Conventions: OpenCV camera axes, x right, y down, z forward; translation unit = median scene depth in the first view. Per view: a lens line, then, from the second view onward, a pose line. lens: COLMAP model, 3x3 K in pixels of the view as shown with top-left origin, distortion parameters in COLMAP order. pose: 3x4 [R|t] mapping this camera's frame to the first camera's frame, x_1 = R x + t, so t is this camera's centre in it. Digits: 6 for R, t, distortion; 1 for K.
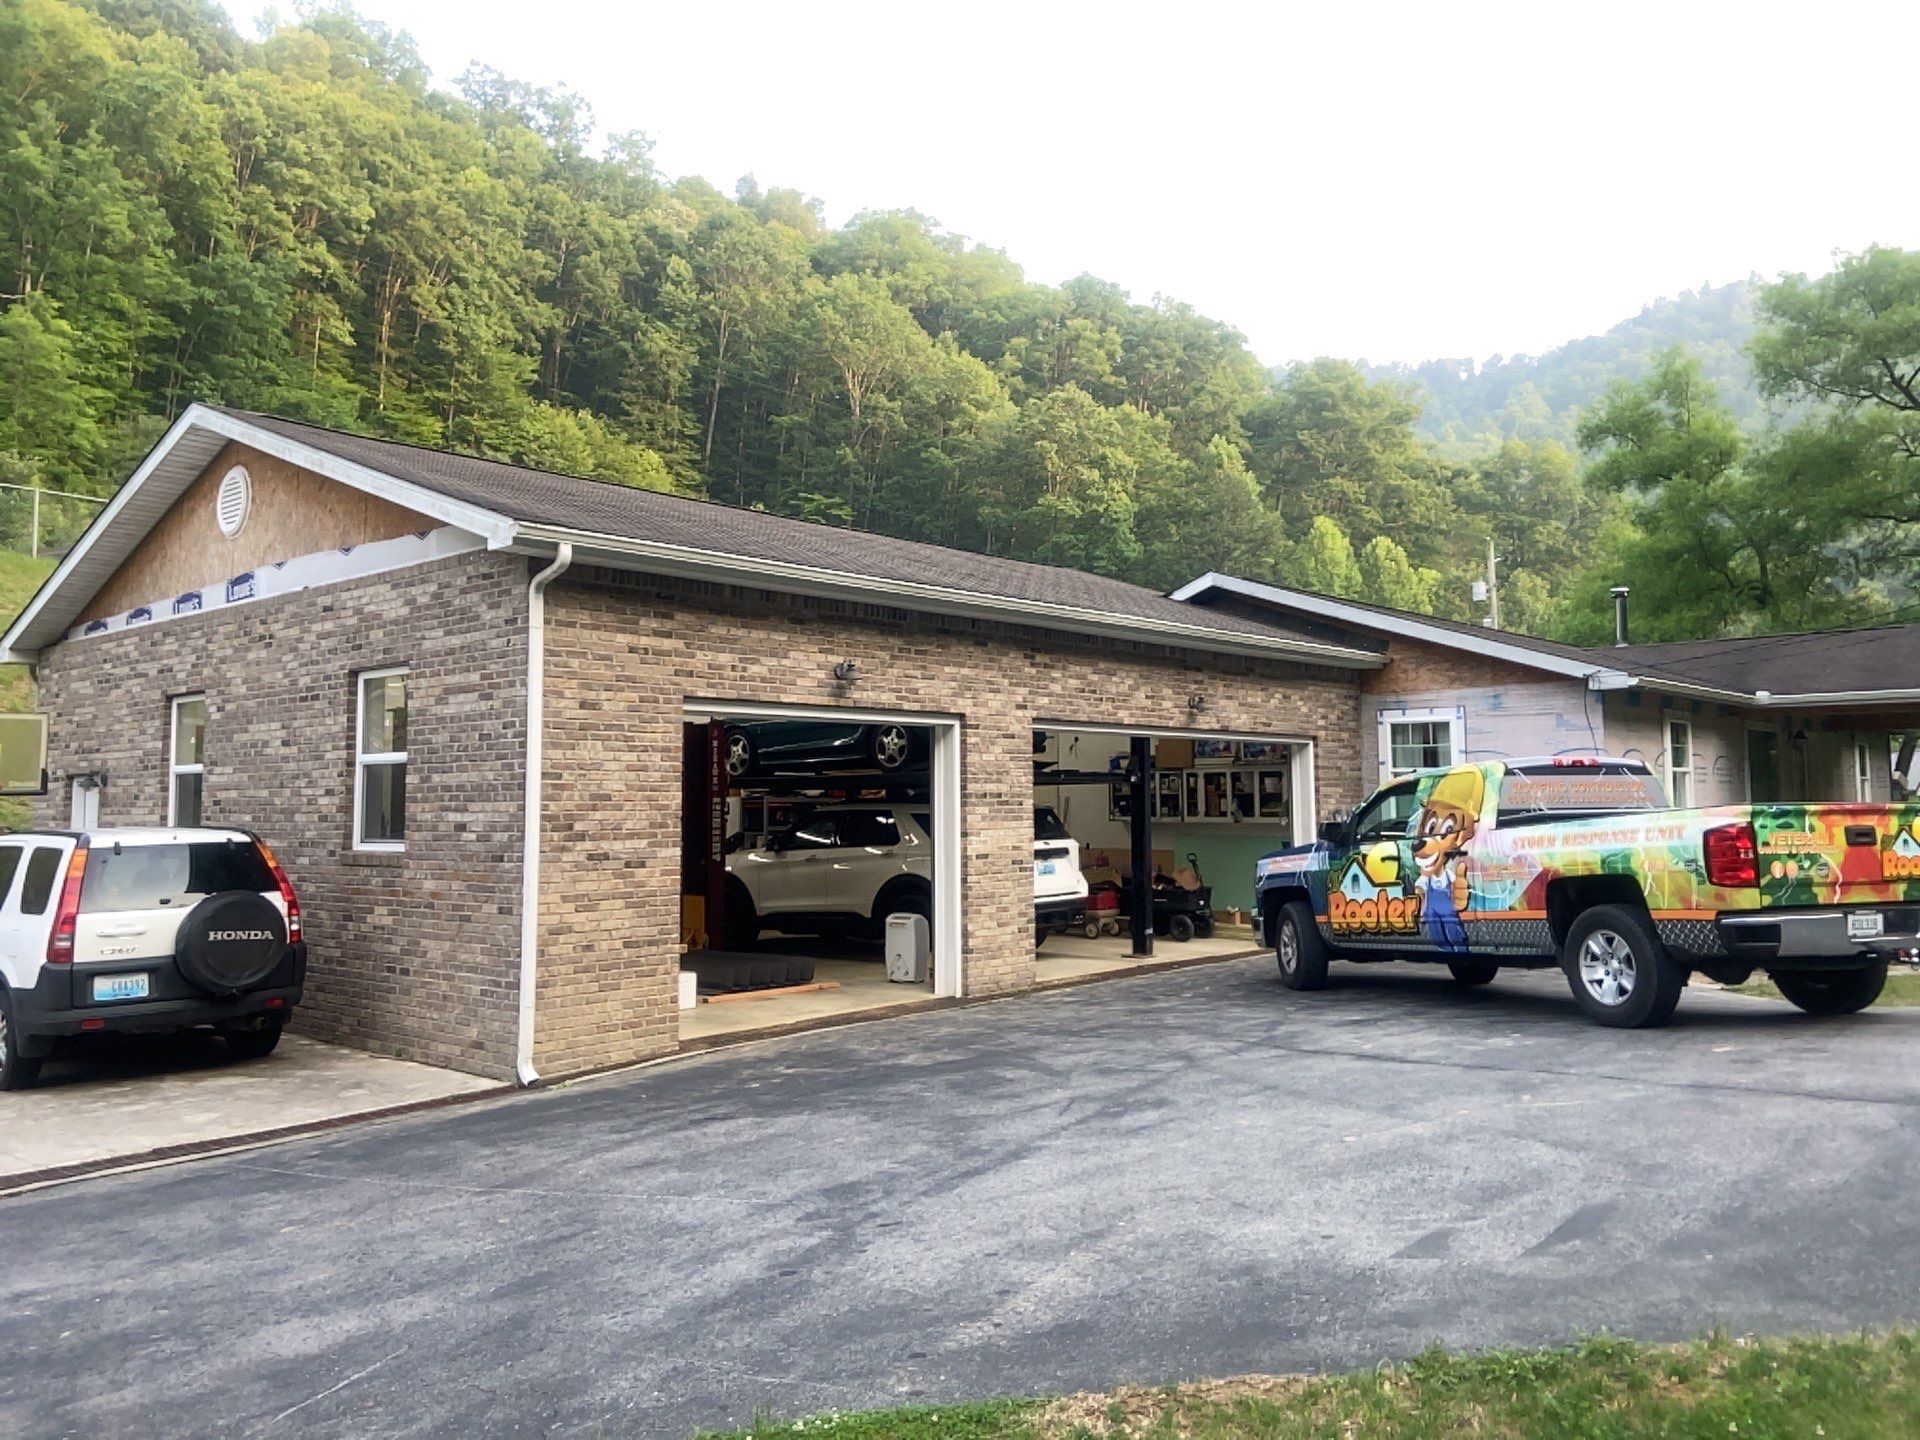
lens RADIAL K [[1431.0, 0, 960.0], [0, 1431.0, 720.0], [0, 0, 1]] dist [0.032581, -0.004414]
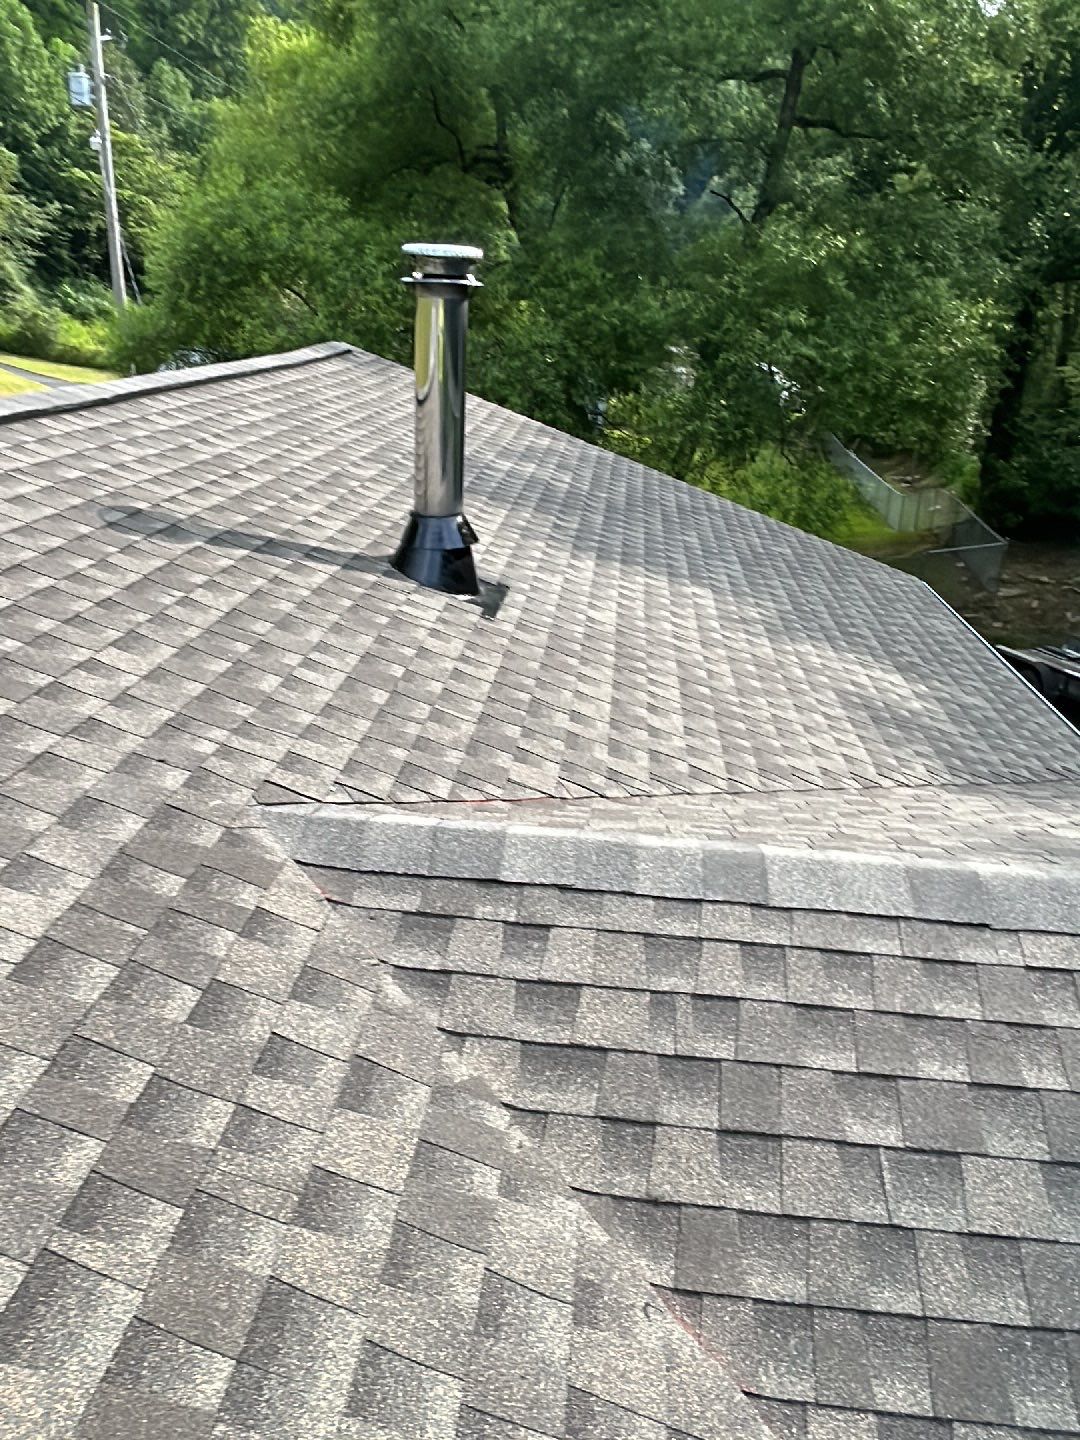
lens RADIAL K [[1133.3, 0, 548.0], [0, 1133.3, 712.8], [0, 0, 1]] dist [0.016204, -0.026713]
pose [[0.784435, -0.173082, 0.595570, 0.060905], [-0.087482, 0.919792, 0.382531, -0.015791], [-0.614010, -0.352172, 0.706375, 0.144214]]
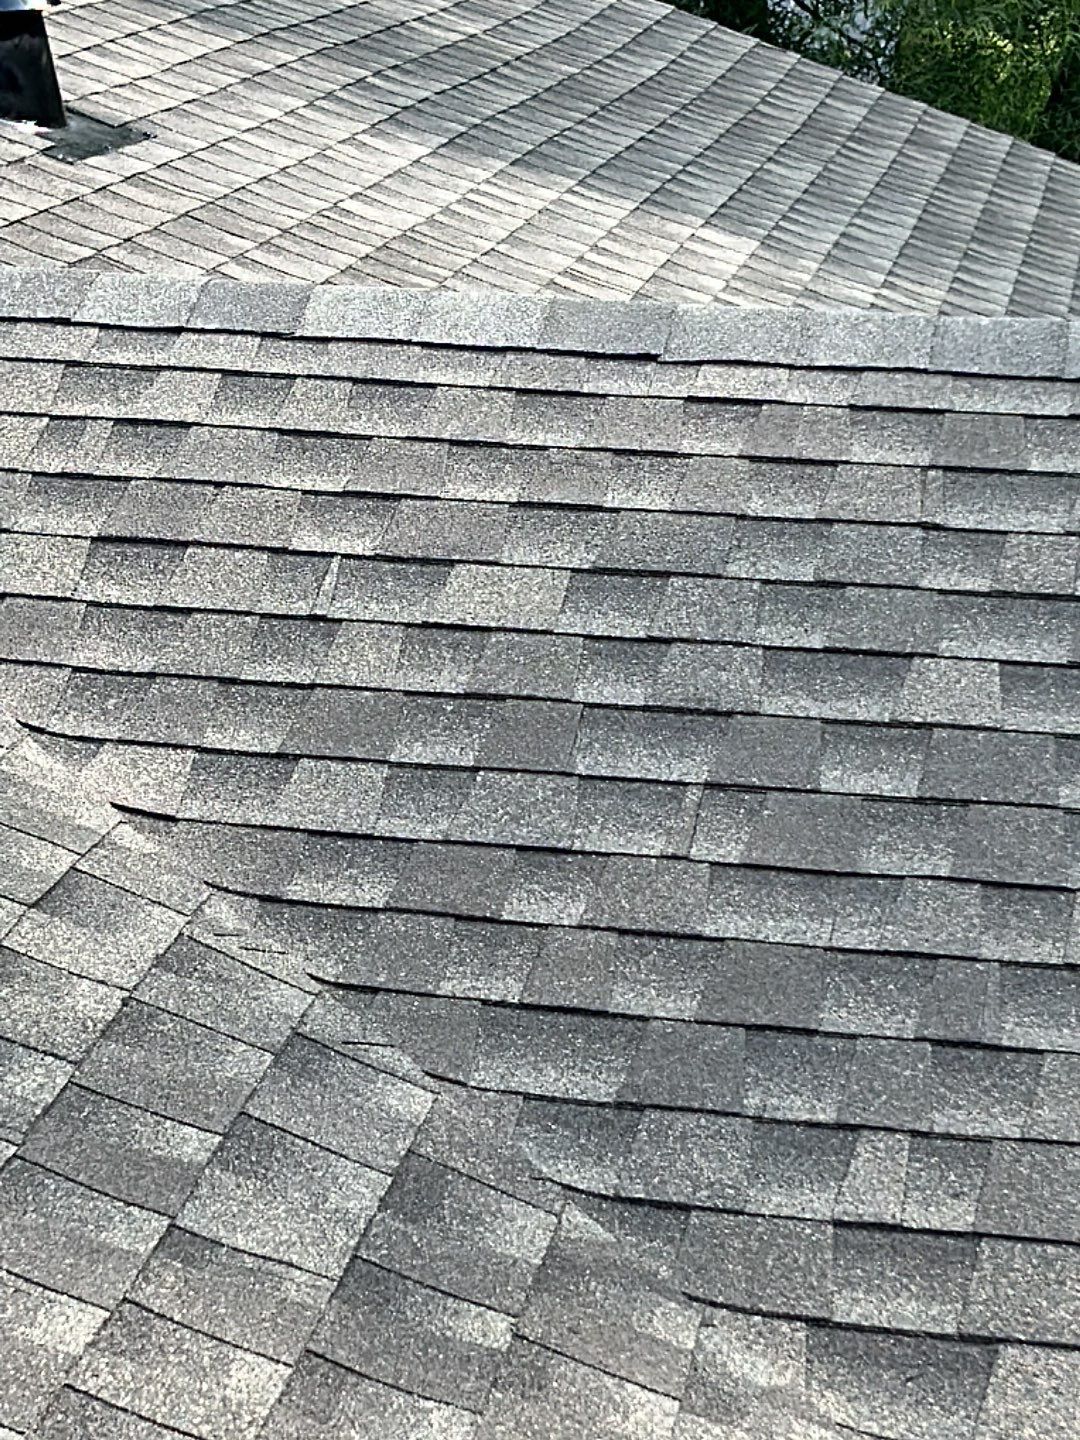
lens RADIAL K [[4188.8, 0, 540.0], [0, 4188.8, 720.0], [0, 0, 1]] dist [0.338890, -0.851975]
pose [[0.827209, -0.099726, 0.552974, 0.054621], [-0.066713, 0.959732, 0.272881, -0.014086], [-0.557920, -0.262620, 0.787246, 0.123659]]
